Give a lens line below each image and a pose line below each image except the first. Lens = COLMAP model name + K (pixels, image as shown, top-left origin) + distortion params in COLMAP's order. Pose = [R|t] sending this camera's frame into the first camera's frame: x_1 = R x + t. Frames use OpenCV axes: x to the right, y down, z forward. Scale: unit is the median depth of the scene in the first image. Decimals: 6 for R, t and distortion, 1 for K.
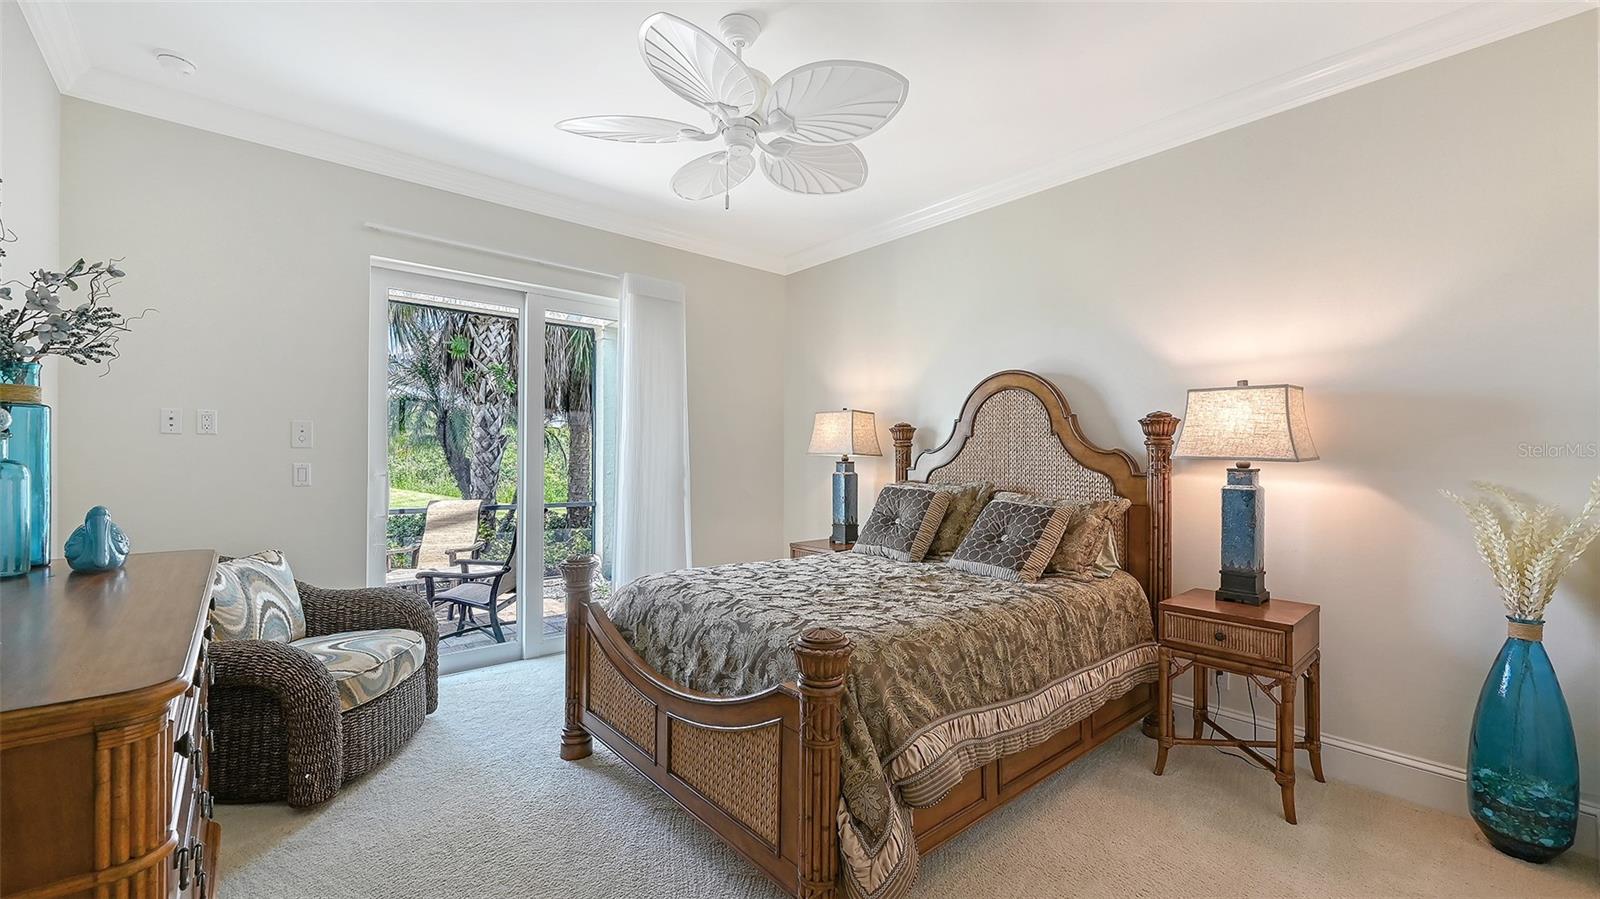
lens RADIAL K [[640.3, 0, 802.9], [0, 640.3, 452.1], [0, 0, 1]] dist [0.000277, -0.000471]
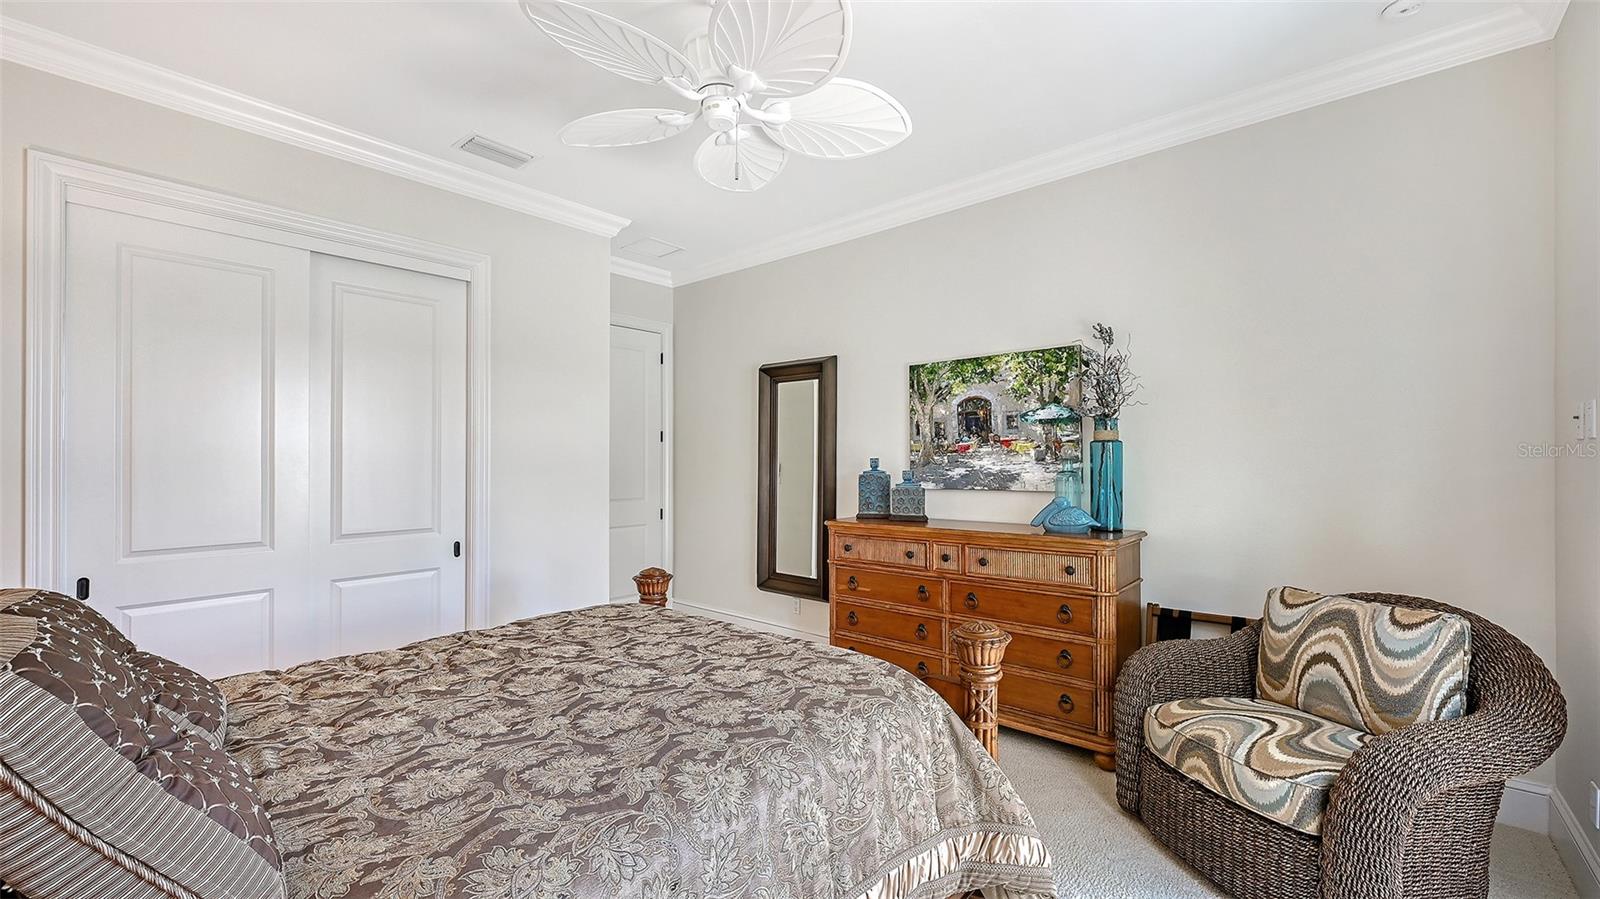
lens RADIAL K [[640.3, 0, 802.9], [0, 640.3, 452.1], [0, 0, 1]] dist [0.000277, -0.000471]
pose [[-0.990179, -0.028772, -0.136814, 0.013885], [-0.027112, 0.999535, -0.013977, -0.017211], [0.137152, -0.010130, -0.990498, 1.957913]]
